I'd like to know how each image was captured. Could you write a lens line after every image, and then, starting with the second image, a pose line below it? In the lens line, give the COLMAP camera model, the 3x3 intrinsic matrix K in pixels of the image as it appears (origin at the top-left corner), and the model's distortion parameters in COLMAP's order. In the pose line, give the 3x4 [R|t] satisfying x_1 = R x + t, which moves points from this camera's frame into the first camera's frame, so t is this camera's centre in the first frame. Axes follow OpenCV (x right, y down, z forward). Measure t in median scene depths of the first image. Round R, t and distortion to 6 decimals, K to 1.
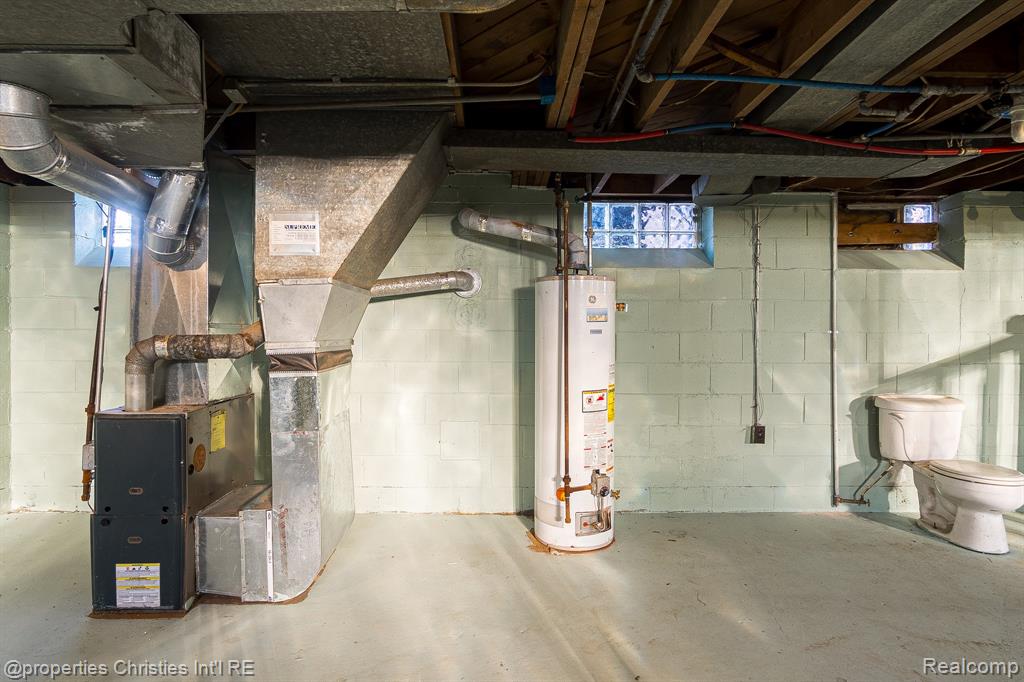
lens RADIAL K [[549.1, 0, 510.2], [0, 549.1, 341.0], [0, 0, 1]] dist [-0.015598, 0.009229]
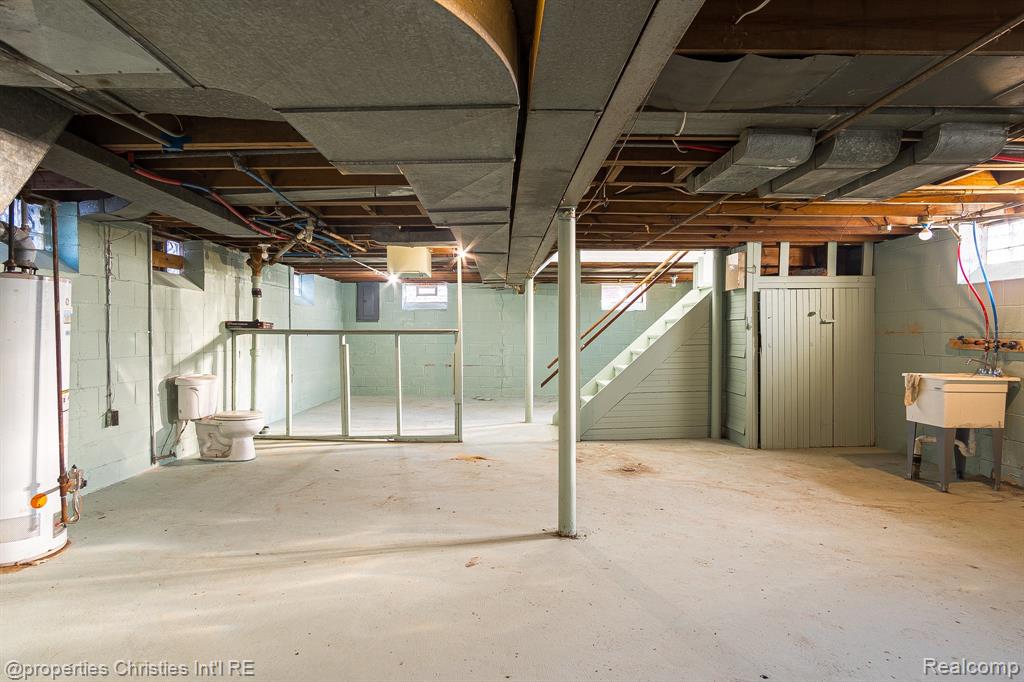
lens RADIAL K [[549.1, 0, 510.2], [0, 549.1, 341.0], [0, 0, 1]] dist [-0.015598, 0.009229]
pose [[-0.003425, -0.016613, 0.999856, -0.726048], [0.003994, 0.999854, 0.016626, -0.013089], [-0.999986, 0.004051, -0.003359, 0.143110]]
